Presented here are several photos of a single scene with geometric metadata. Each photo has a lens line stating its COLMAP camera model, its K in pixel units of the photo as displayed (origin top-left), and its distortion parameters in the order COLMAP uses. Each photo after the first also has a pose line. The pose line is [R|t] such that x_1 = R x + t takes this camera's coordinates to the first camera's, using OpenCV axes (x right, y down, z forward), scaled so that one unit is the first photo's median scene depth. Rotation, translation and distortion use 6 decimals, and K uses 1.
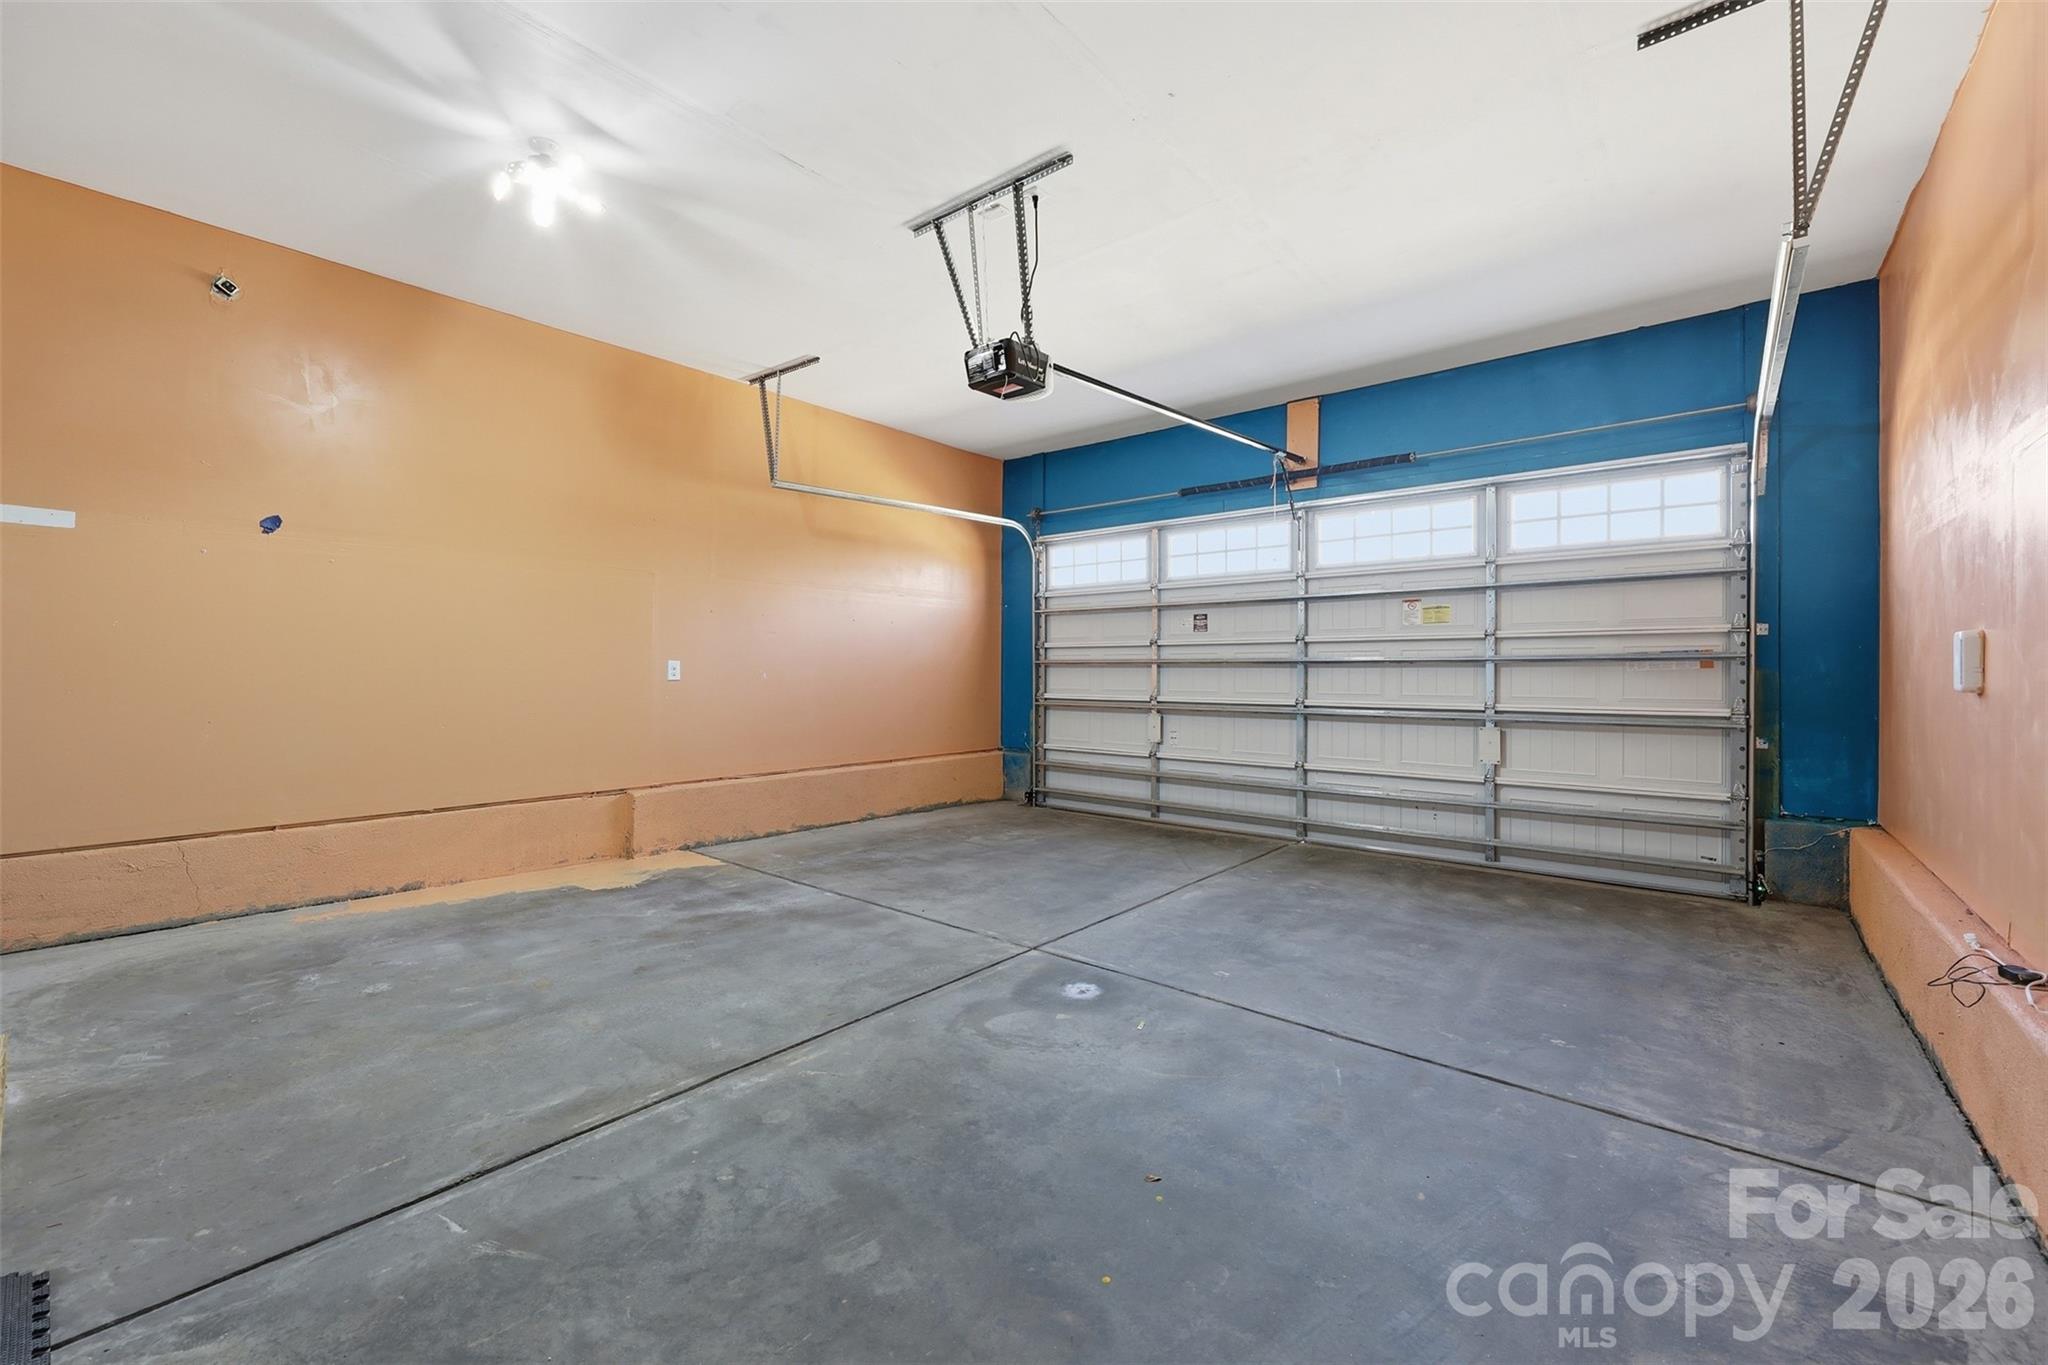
lens RADIAL K [[827.4, 0, 1026.0], [0, 827.4, 673.8], [0, 0, 1]] dist [-0.000545, 0.000325]
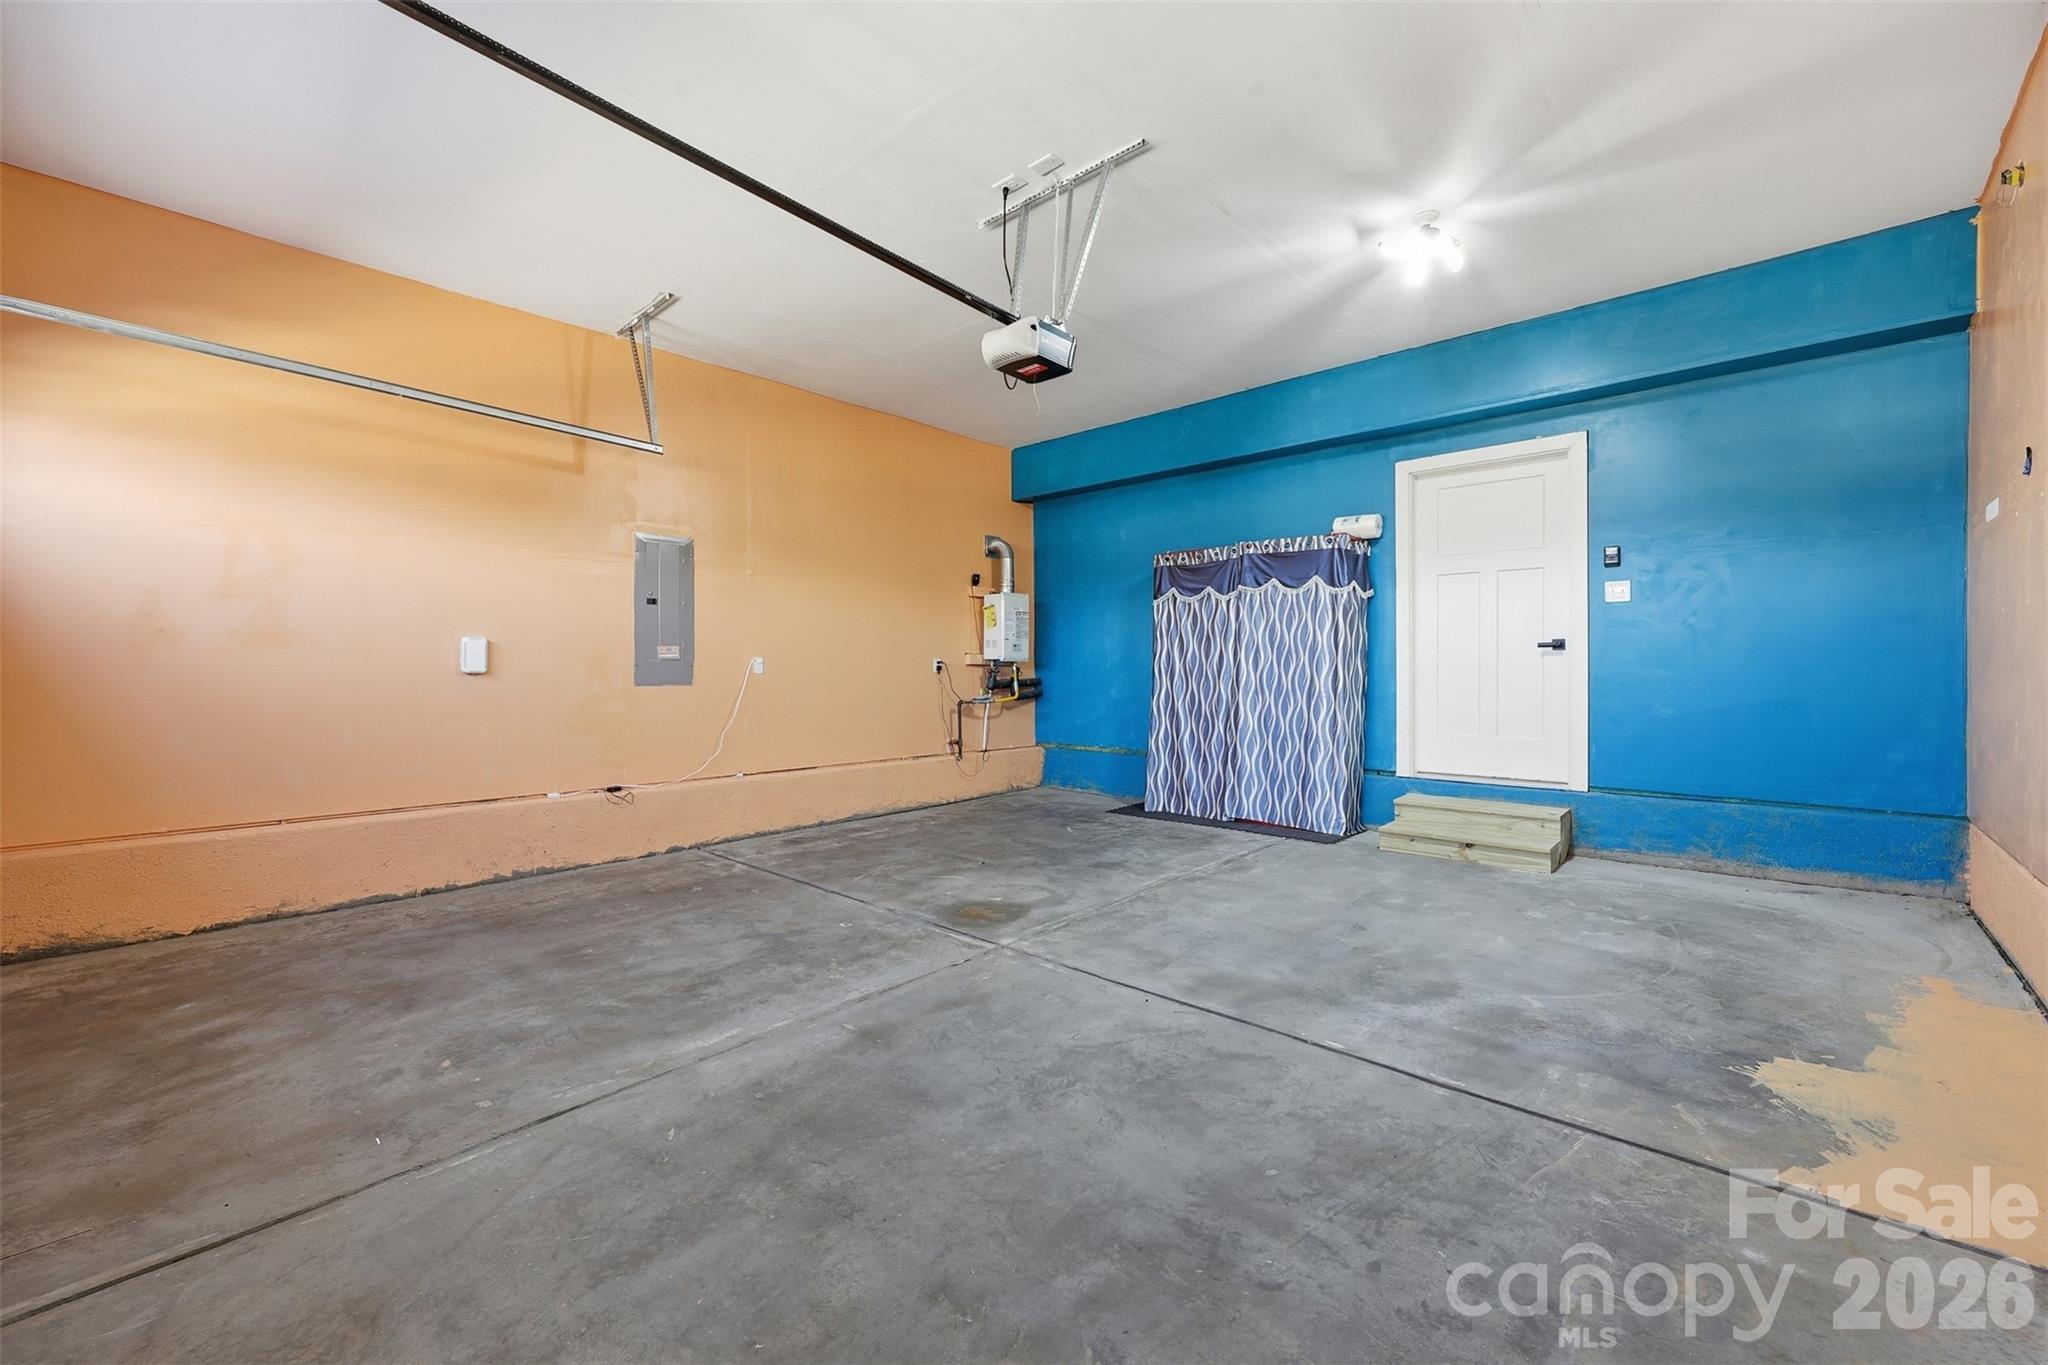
lens RADIAL K [[827.4, 0, 1026.0], [0, 827.4, 673.8], [0, 0, 1]] dist [-0.000545, 0.000325]
pose [[-0.998449, -0.002498, 0.055618, -0.068389], [-0.001948, 0.999949, 0.009947, 0.003004], [-0.055640, 0.009824, -0.998403, 1.935454]]
